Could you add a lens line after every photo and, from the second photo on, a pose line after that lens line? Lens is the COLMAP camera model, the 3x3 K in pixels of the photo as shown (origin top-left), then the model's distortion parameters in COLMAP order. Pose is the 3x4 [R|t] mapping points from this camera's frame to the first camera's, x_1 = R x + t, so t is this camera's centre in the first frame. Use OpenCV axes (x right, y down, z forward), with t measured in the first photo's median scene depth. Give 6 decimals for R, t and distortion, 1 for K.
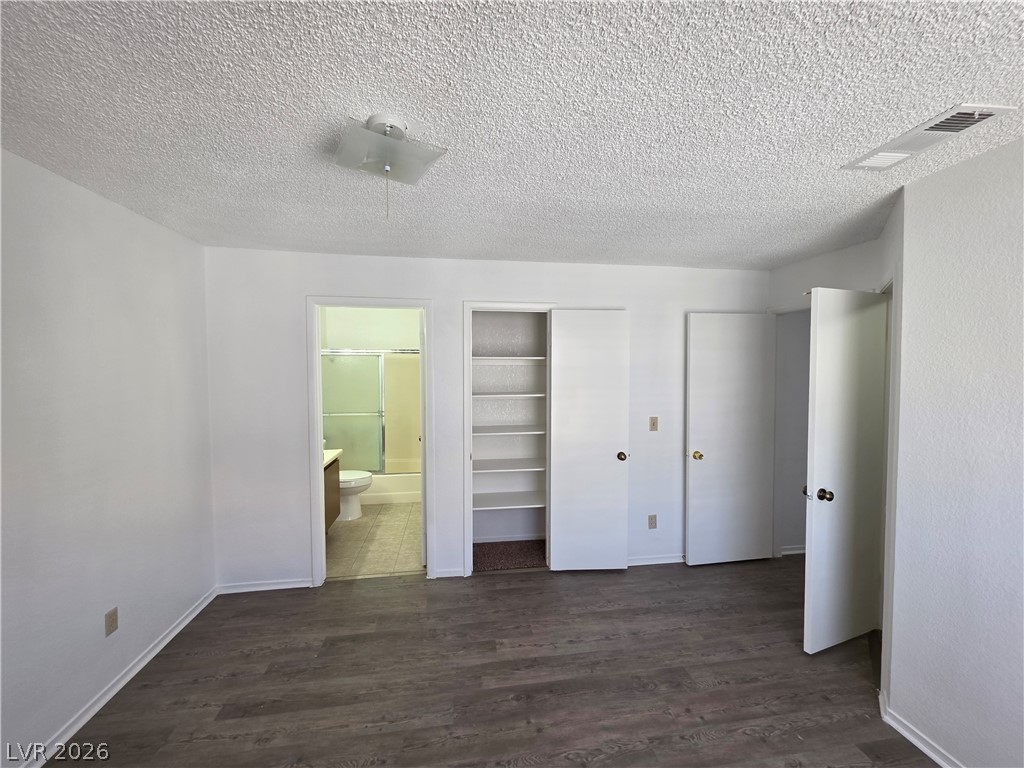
lens RADIAL K [[408.5, 0, 515.2], [0, 408.5, 382.7], [0, 0, 1]] dist [0.002200, -0.000368]
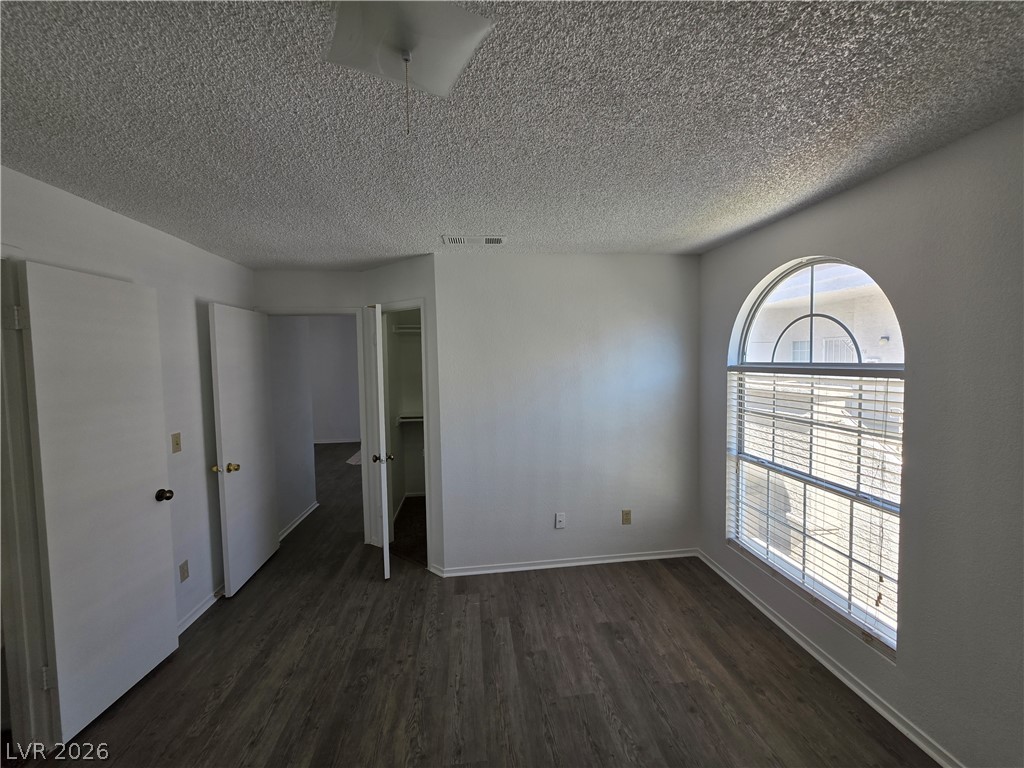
lens RADIAL K [[411.6, 0, 518.0], [0, 411.6, 382.3], [0, 0, 1]] dist [-0.000417, 0.002449]
pose [[0.032420, -0.051530, 0.998145, -0.617155], [0.053343, 0.997336, 0.049756, -0.023173], [-0.998050, 0.051631, 0.035083, 0.527646]]
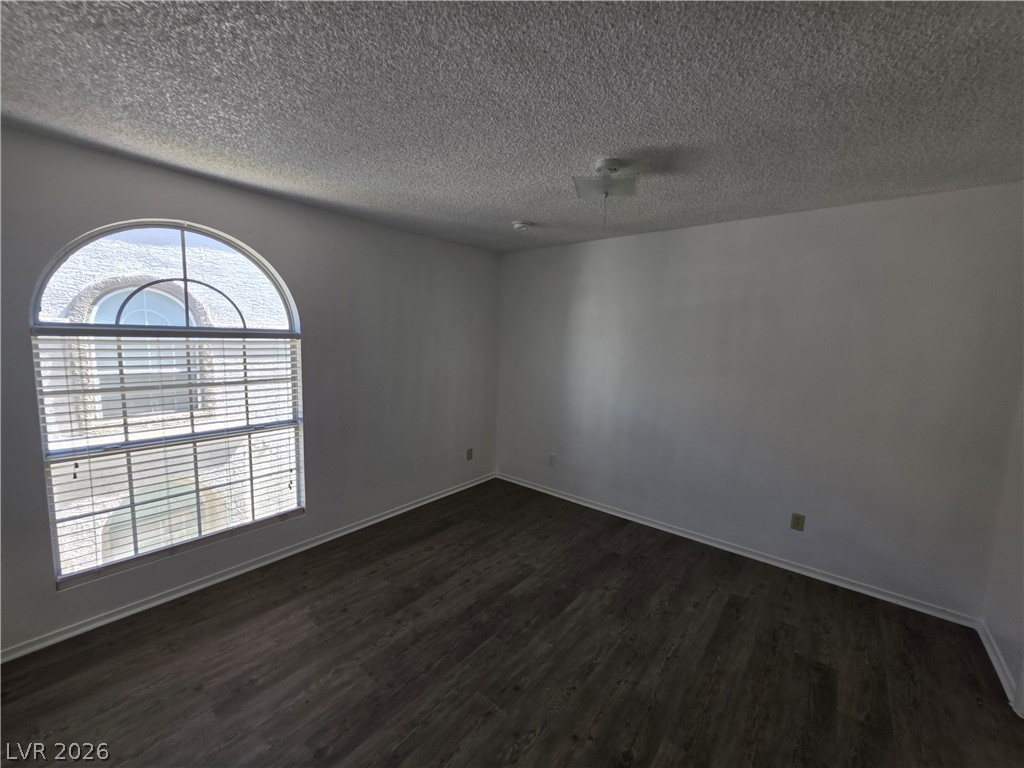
lens RADIAL K [[413.2, 0, 516.8], [0, 413.2, 381.5], [0, 0, 1]] dist [0.001743, 0.000149]
pose [[-0.736345, 0.056240, -0.674265, 0.611108], [-0.052199, 0.988847, 0.139485, -0.034656], [0.674590, 0.137905, -0.725197, 1.242126]]
